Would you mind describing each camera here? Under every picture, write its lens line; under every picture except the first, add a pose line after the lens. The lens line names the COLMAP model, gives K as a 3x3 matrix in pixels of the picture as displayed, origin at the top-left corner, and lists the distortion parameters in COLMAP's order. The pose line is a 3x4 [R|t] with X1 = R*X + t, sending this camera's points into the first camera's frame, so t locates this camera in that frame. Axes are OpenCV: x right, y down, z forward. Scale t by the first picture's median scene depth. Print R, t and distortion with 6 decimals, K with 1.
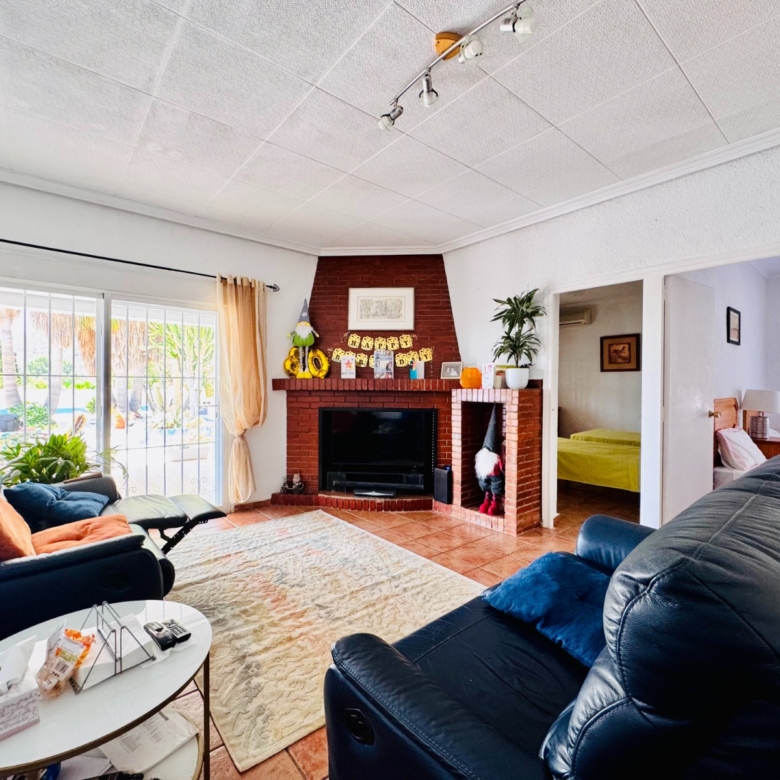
lens RADIAL K [[417.0, 0, 393.3], [0, 417.0, 387.0], [0, 0, 1]] dist [0.002573, 0.000448]
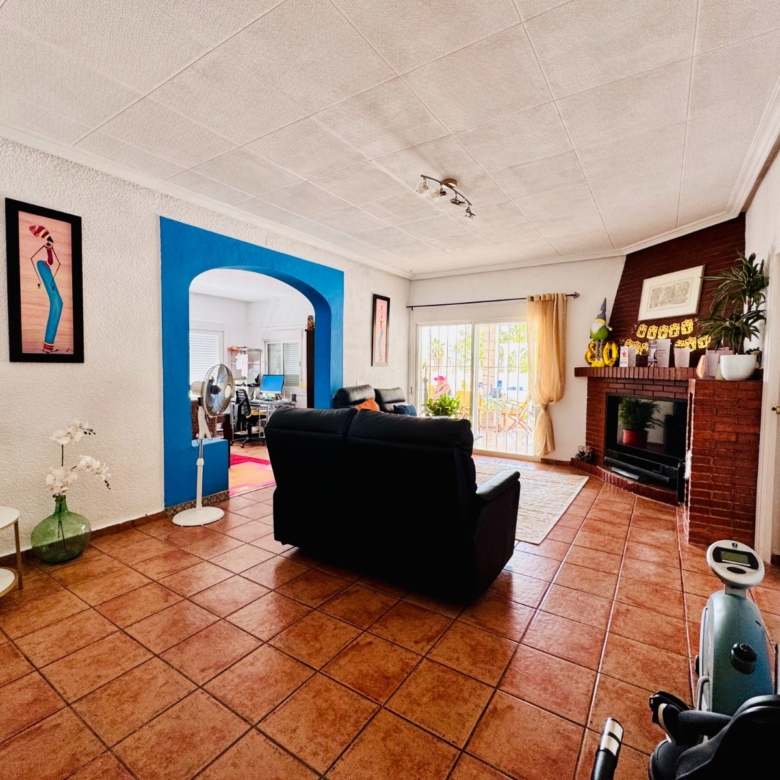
lens RADIAL K [[417.0, 0, 387.1], [0, 417.0, 387.8], [0, 0, 1]] dist [0.002573, 0.000448]
pose [[0.290058, 0.044512, -0.955973, 0.736396], [-0.013427, 0.999009, 0.042442, -0.004203], [0.956915, 0.000526, 0.290369, 0.089938]]
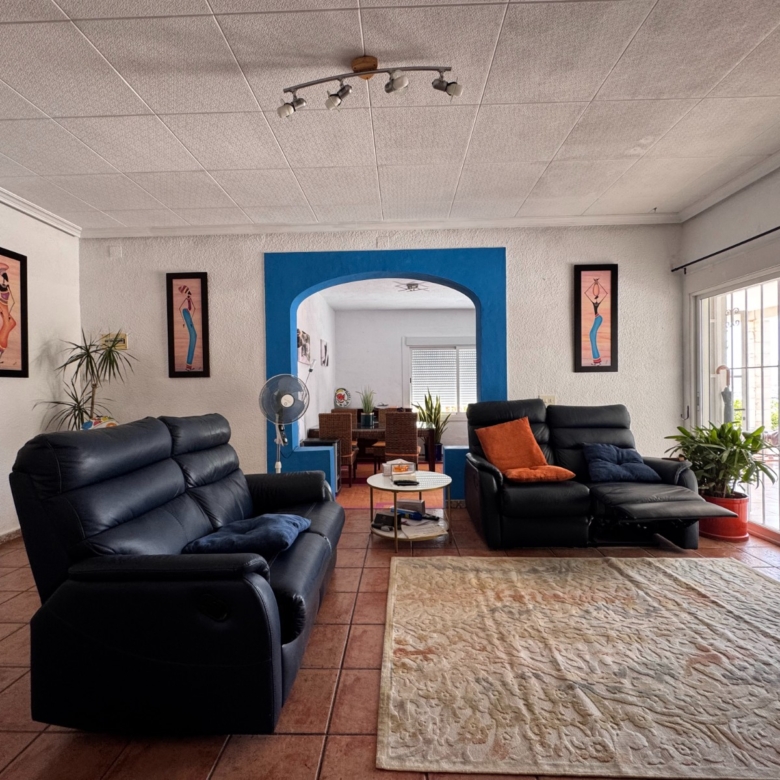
lens RADIAL K [[417.0, 0, 390.0], [0, 417.0, 389.3], [0, 0, 1]] dist [0.002573, 0.000448]
pose [[-0.658945, 0.005776, -0.752169, 0.376432], [0.002430, 0.999982, 0.005550, 0.013382], [0.752188, 0.001829, -0.658947, 0.725703]]
